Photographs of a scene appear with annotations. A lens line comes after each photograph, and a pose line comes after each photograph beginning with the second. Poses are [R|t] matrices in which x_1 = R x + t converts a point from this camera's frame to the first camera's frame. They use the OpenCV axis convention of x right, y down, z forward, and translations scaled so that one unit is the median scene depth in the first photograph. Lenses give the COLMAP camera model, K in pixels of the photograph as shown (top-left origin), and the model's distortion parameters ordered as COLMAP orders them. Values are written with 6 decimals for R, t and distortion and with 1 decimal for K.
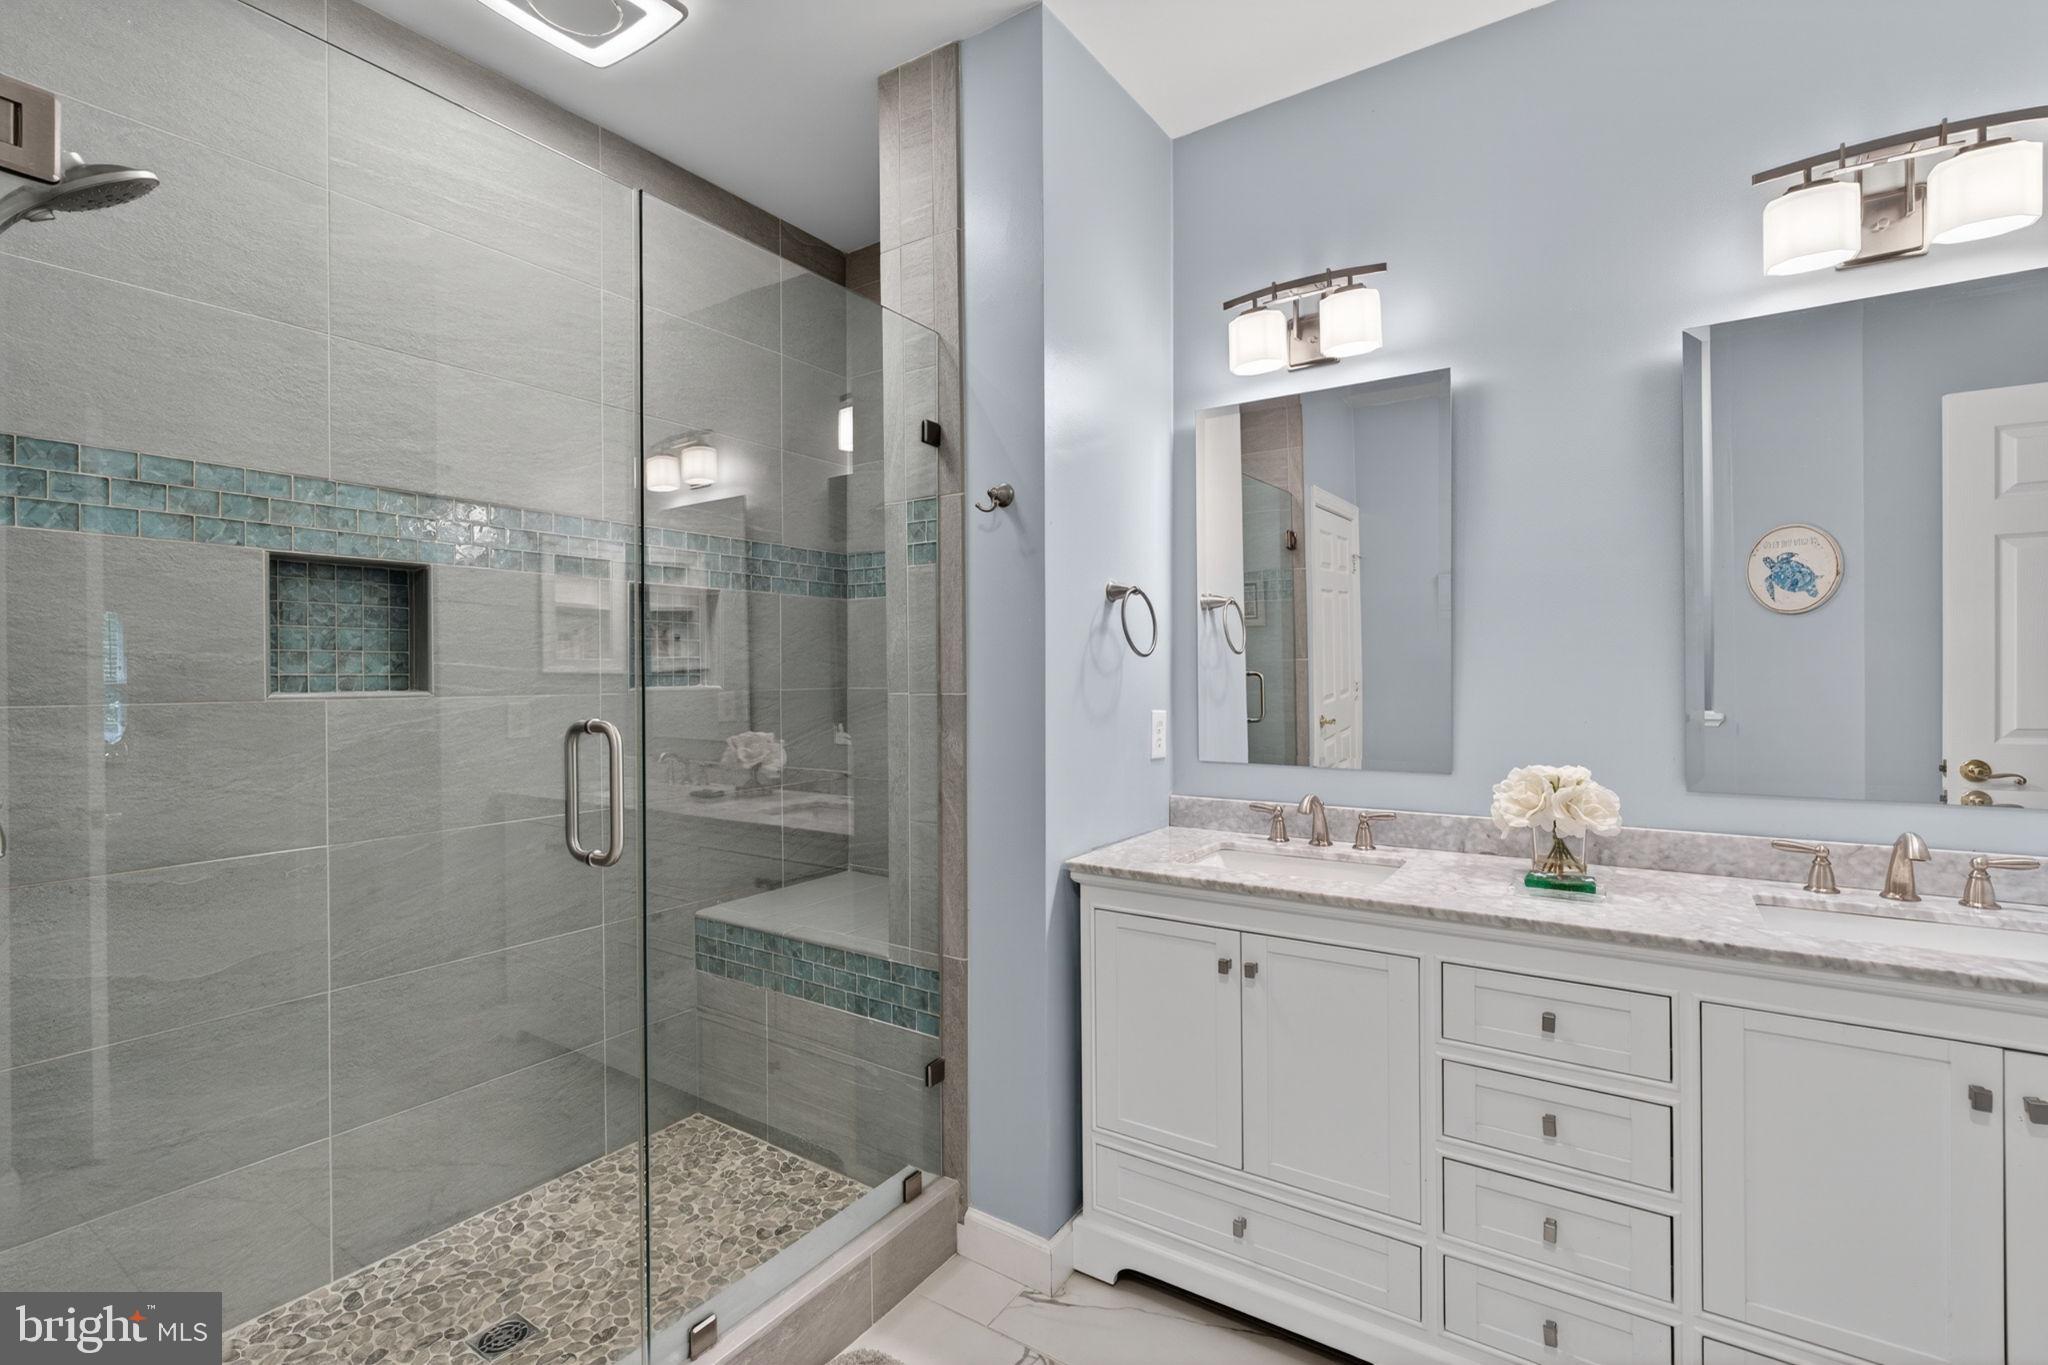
lens RADIAL K [[912.7, 0, 1023.4], [0, 912.7, 676.8], [0, 0, 1]] dist [-0.002034, -0.000123]
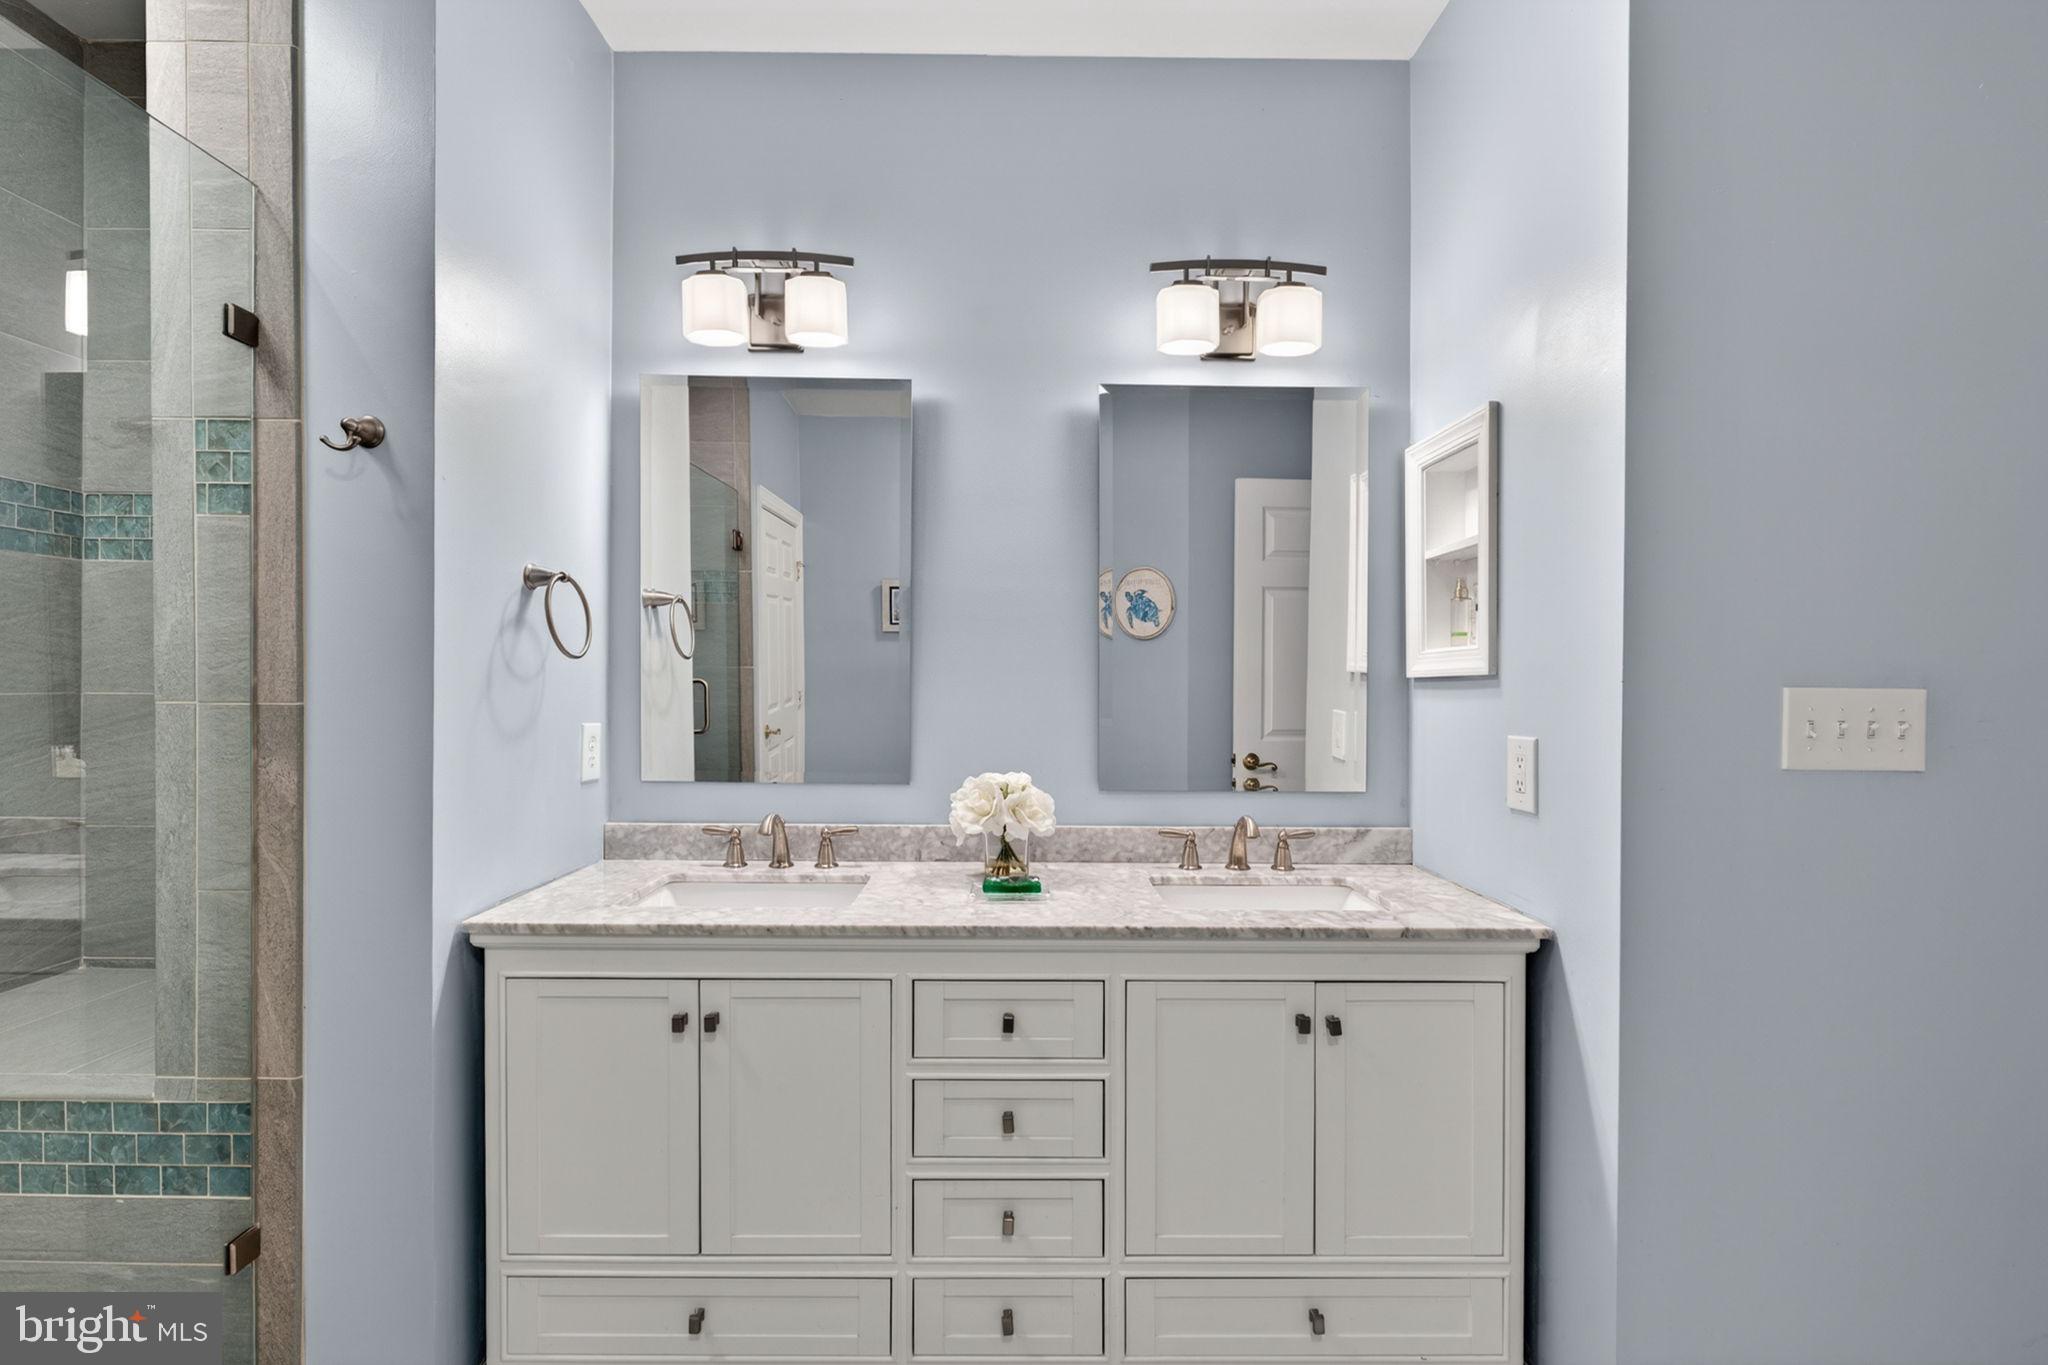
lens RADIAL K [[913.7, 0, 1010.6], [0, 913.7, 696.8], [0, 0, 1]] dist [-0.005512, -0.000037]
pose [[0.828665, 0.005717, 0.559715, -0.002240], [-0.013765, 0.999854, 0.010167, -0.001248], [-0.559575, -0.016129, 0.828623, 0.104144]]
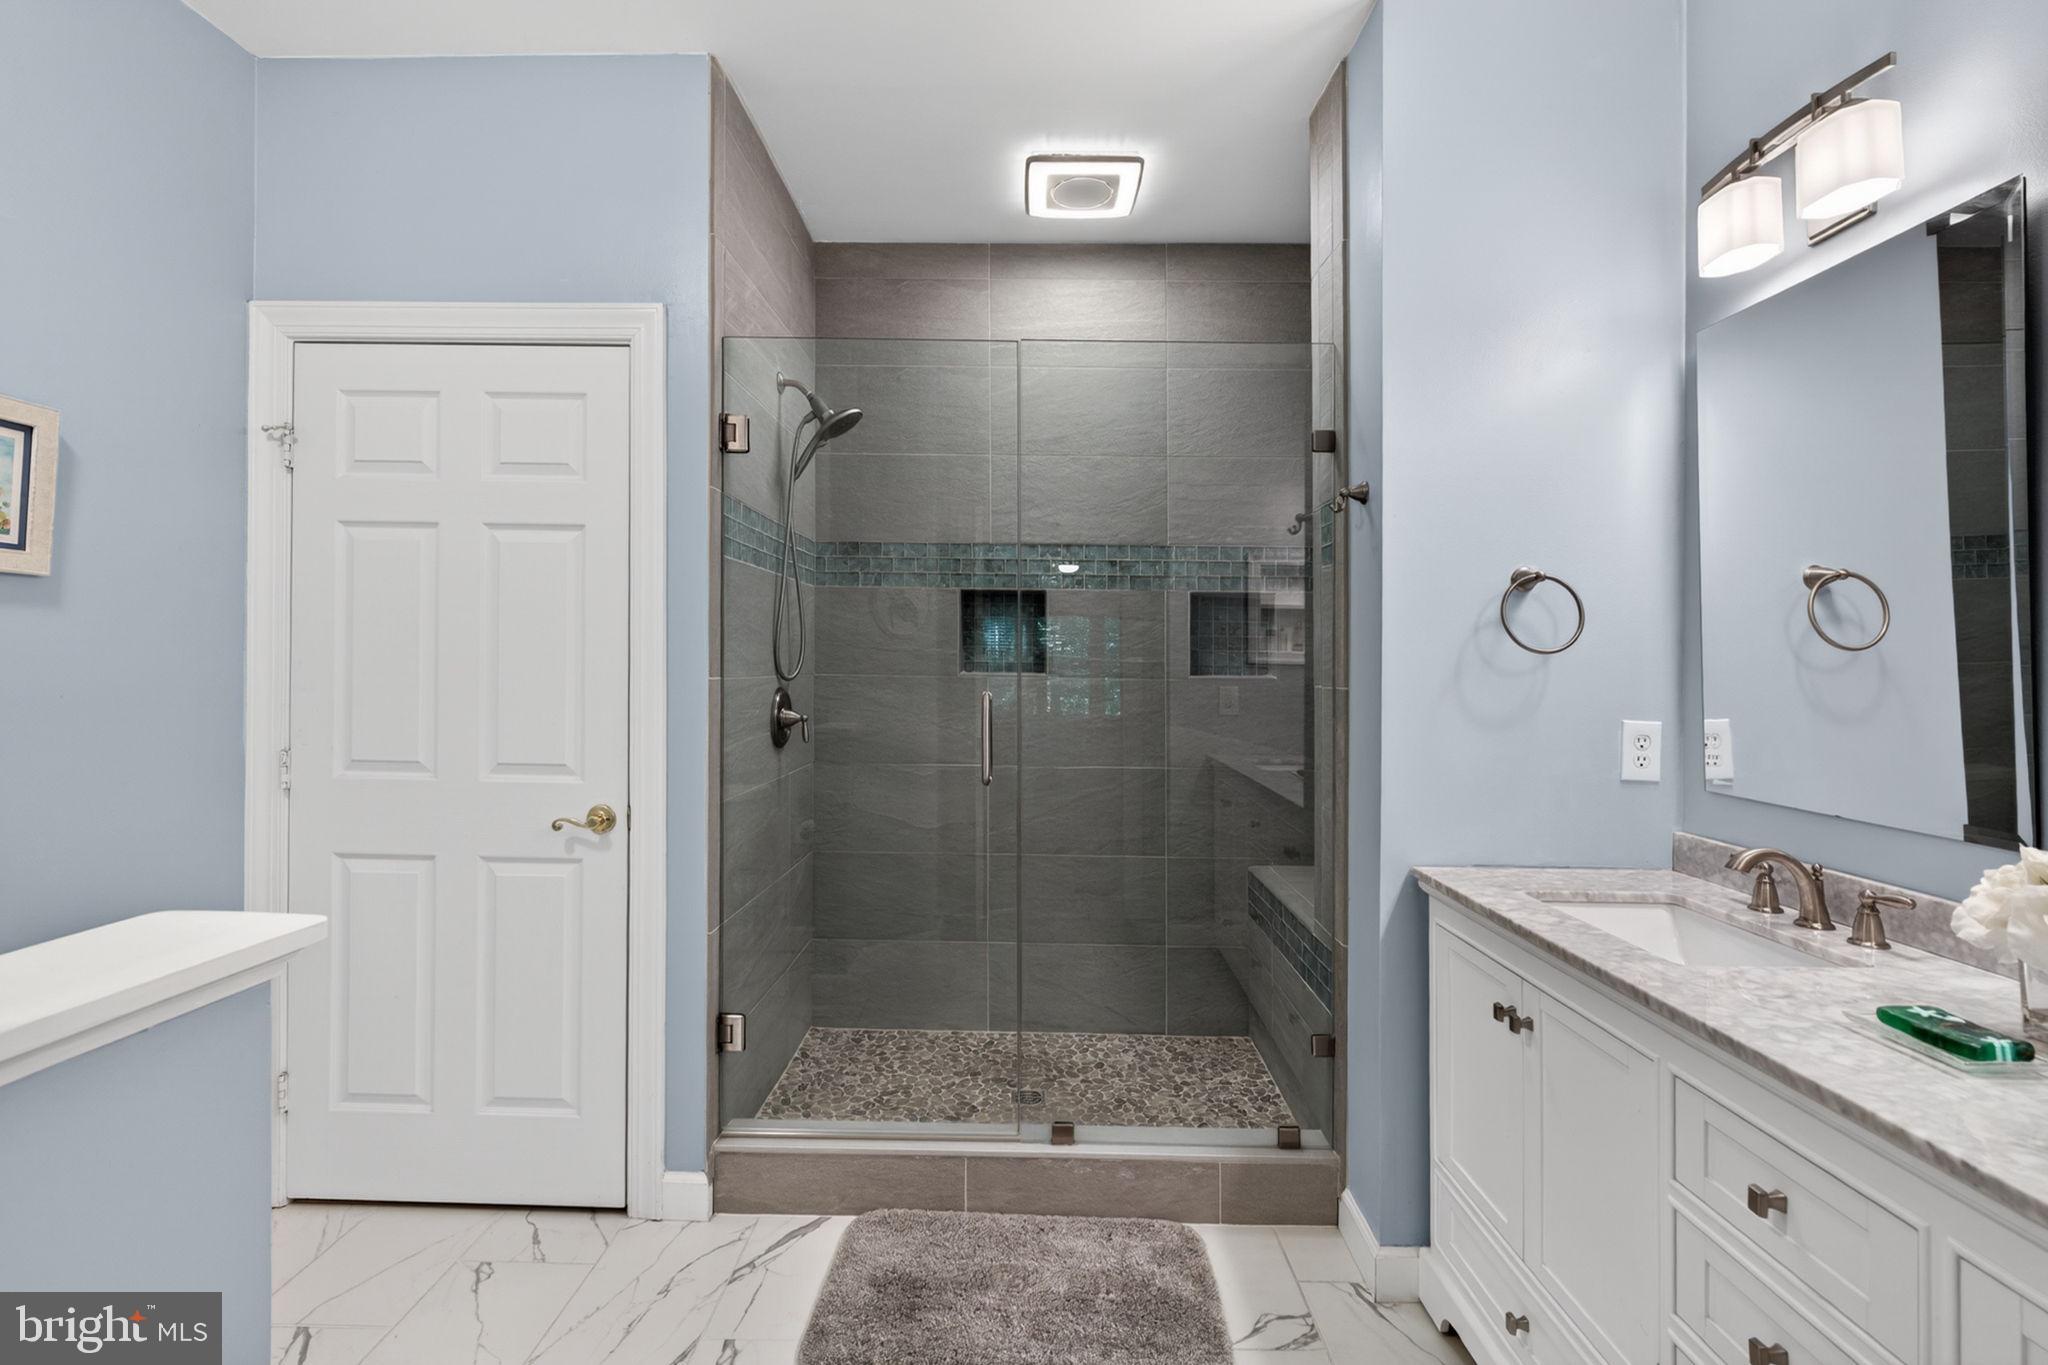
lens RADIAL K [[932.0, 0, 1031.0], [0, 932.0, 674.5], [0, 0, 1]] dist [-0.001441, -0.000212]
pose [[0.549484, 0.024357, -0.835149, 0.603576], [-0.019350, 0.999678, 0.016424, -0.007159], [0.835280, 0.007135, 0.549779, 0.120437]]
